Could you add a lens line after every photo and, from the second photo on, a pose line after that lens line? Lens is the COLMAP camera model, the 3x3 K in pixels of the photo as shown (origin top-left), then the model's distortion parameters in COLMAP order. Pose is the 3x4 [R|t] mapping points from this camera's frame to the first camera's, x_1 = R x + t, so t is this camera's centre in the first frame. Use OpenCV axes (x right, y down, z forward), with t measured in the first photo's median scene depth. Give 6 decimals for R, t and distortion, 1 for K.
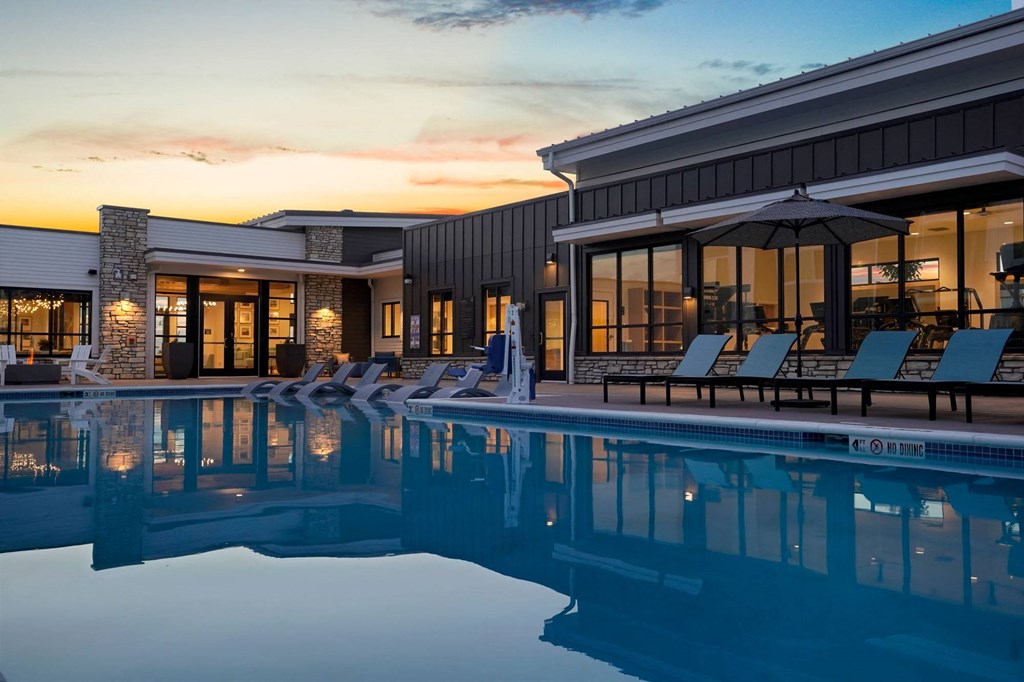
lens RADIAL K [[845.8, 0, 515.9], [0, 845.8, 344.2], [0, 0, 1]] dist [0.011371, 0.004657]
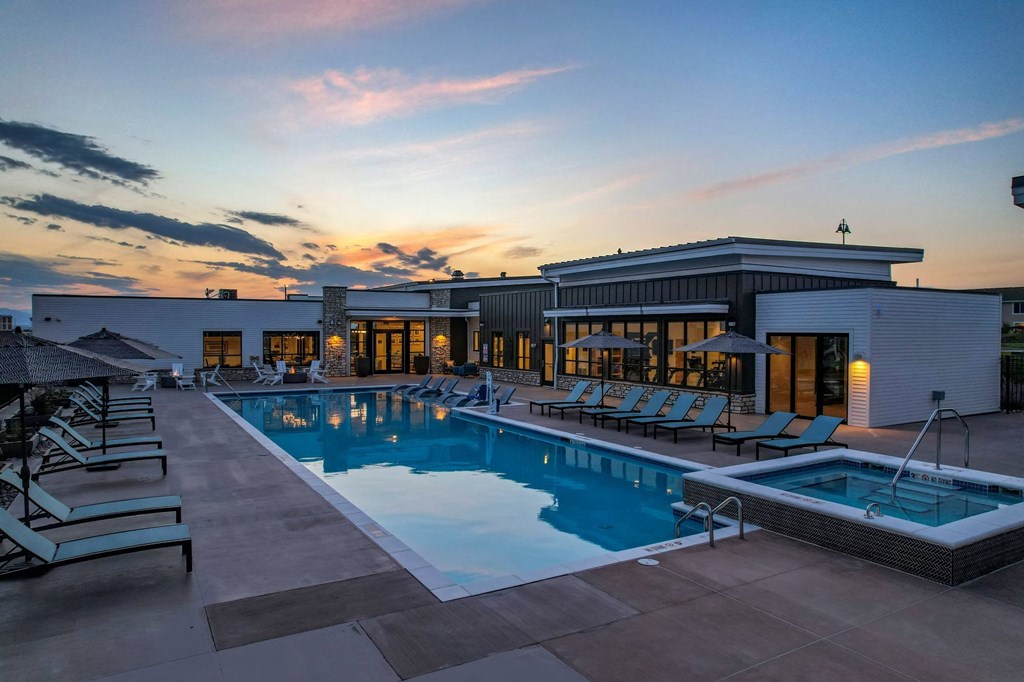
lens RADIAL K [[680.4, 0, 507.5], [0, 680.4, 356.5], [0, 0, 1]] dist [-0.005944, -0.001251]
pose [[0.984013, 0.012256, -0.177674, 0.187152], [-0.000570, 0.997841, 0.065670, -0.102921], [0.178095, -0.064519, 0.981896, -0.425497]]
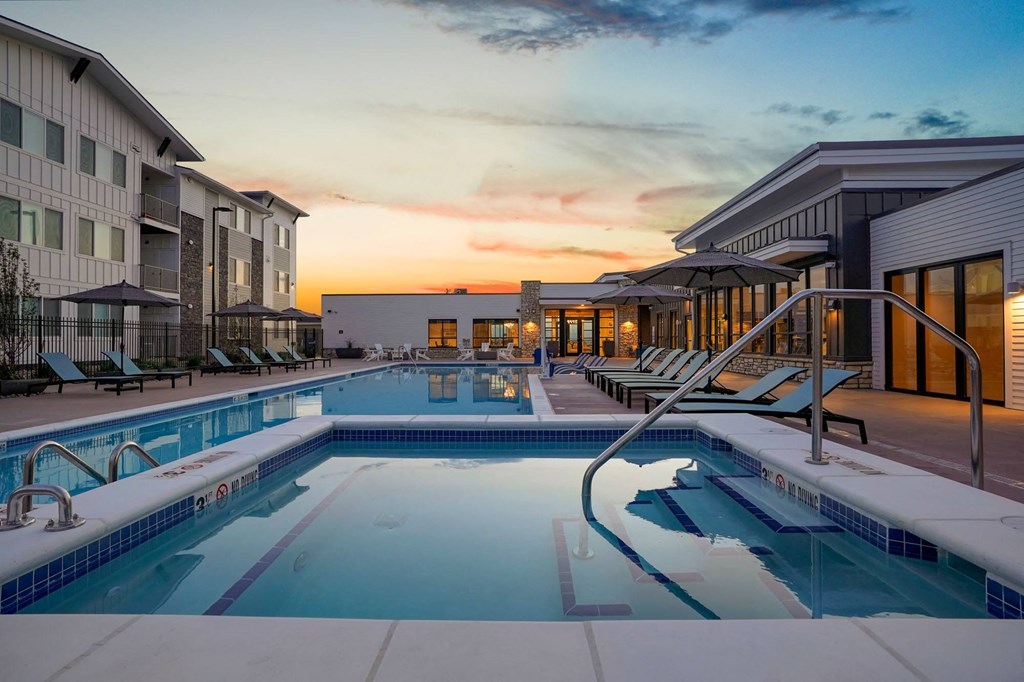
lens RADIAL K [[530.1, 0, 511.5], [0, 530.1, 334.6], [0, 0, 1]] dist [-0.022076, 0.010447]
pose [[0.753689, -0.006738, -0.657196, 0.409563], [0.018071, 0.999782, 0.010473, -0.033714], [0.656982, -0.019769, 0.753647, -0.087272]]
